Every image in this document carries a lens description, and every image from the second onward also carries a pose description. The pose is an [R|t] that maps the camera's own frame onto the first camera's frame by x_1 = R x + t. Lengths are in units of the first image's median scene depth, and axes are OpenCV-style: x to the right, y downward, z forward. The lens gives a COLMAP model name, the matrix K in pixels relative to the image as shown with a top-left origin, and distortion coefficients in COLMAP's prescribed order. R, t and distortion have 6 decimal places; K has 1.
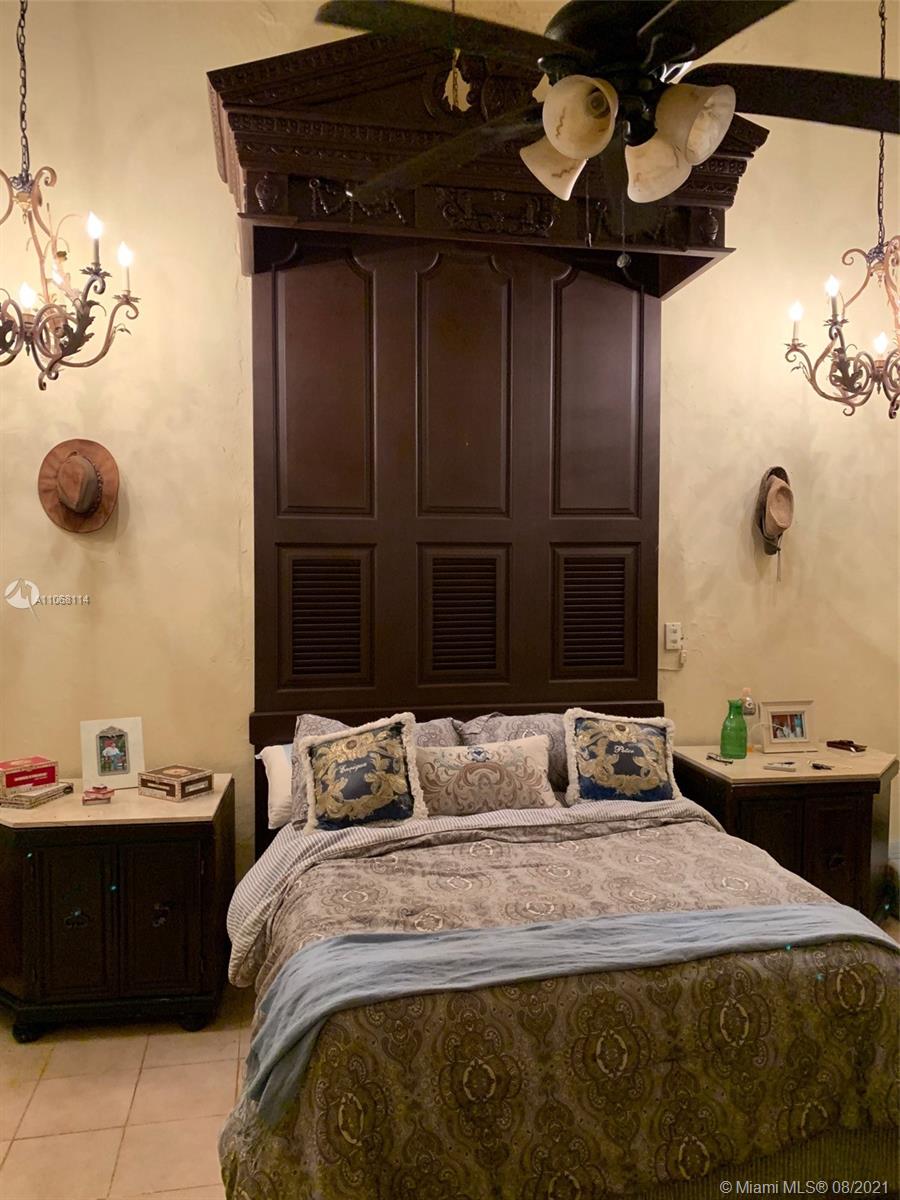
lens RADIAL K [[924.1, 0, 450.0], [0, 924.1, 600.0], [0, 0, 1]] dist [0.006475, -0.001324]
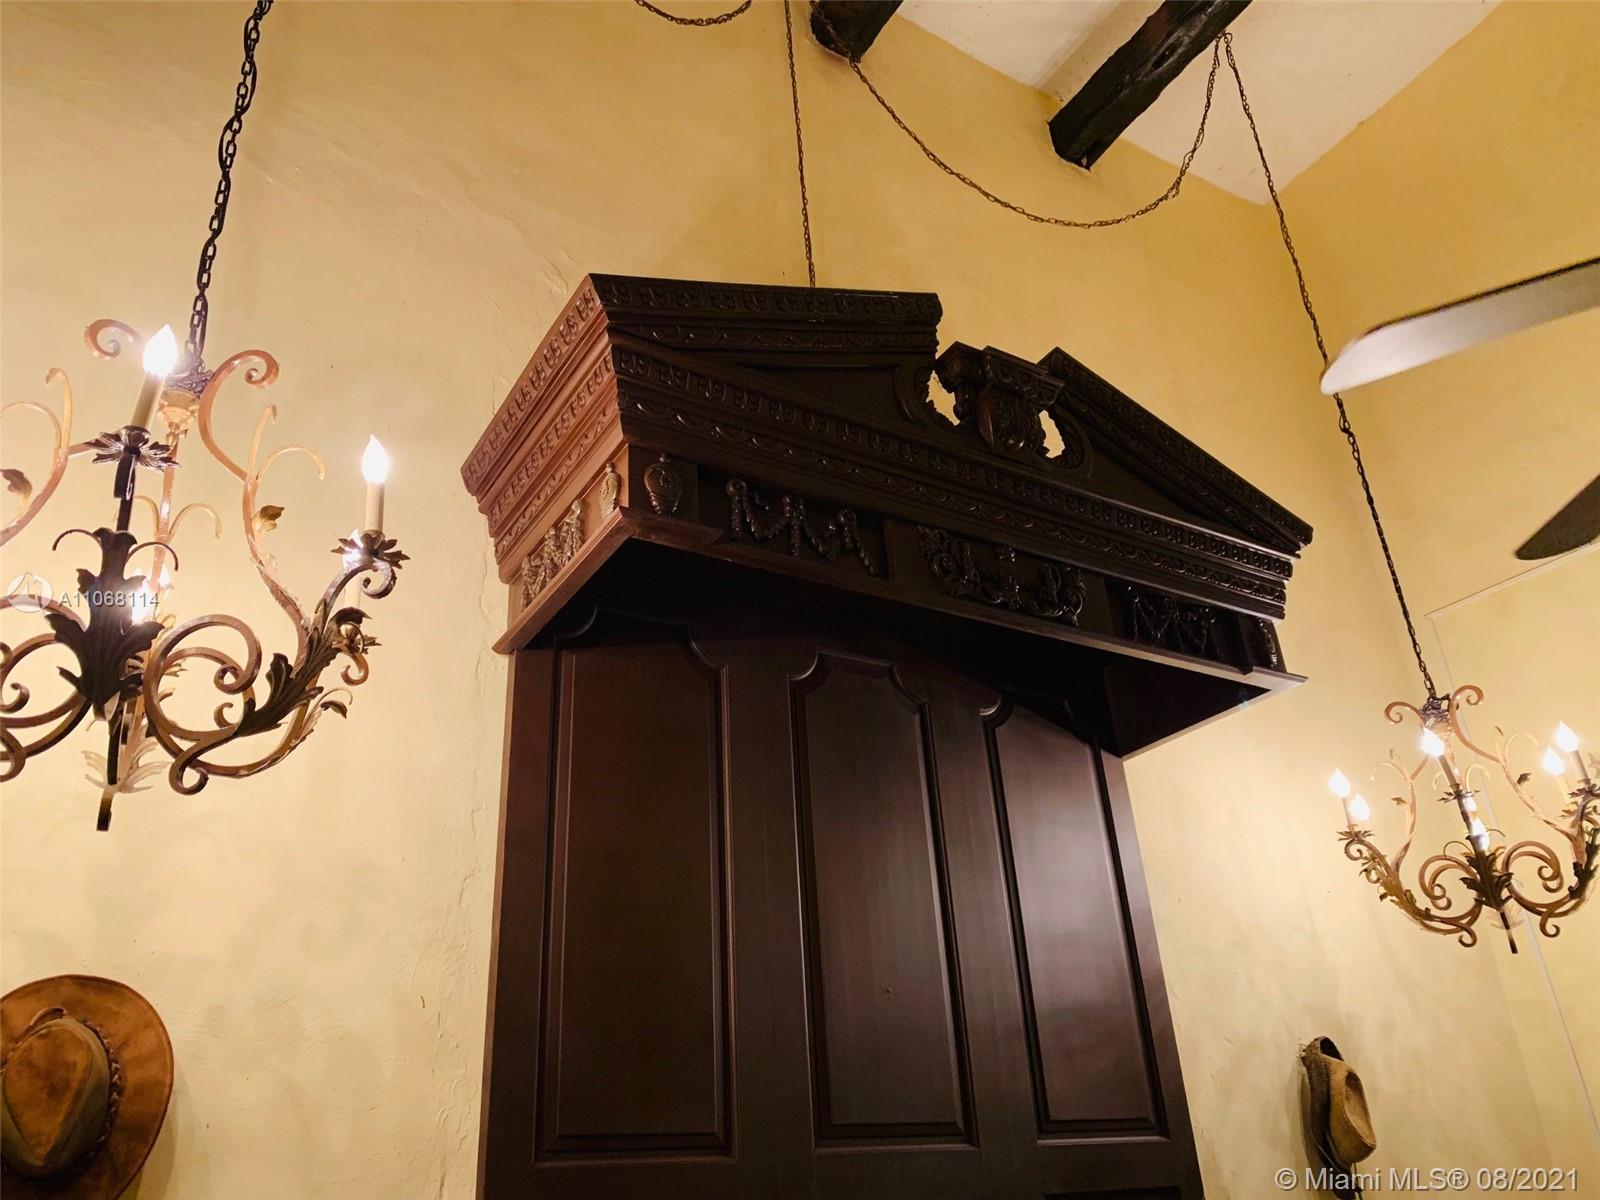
lens RADIAL K [[1242.6, 0, 800.0], [0, 1242.6, 600.0], [0, 0, 1]] dist [0.038332, 0.000514]
pose [[0.930492, 0.110565, 0.349229, -0.317195], [0.074854, 0.875854, -0.476736, -0.033028], [-0.358584, 0.469740, 0.806698, 0.372585]]
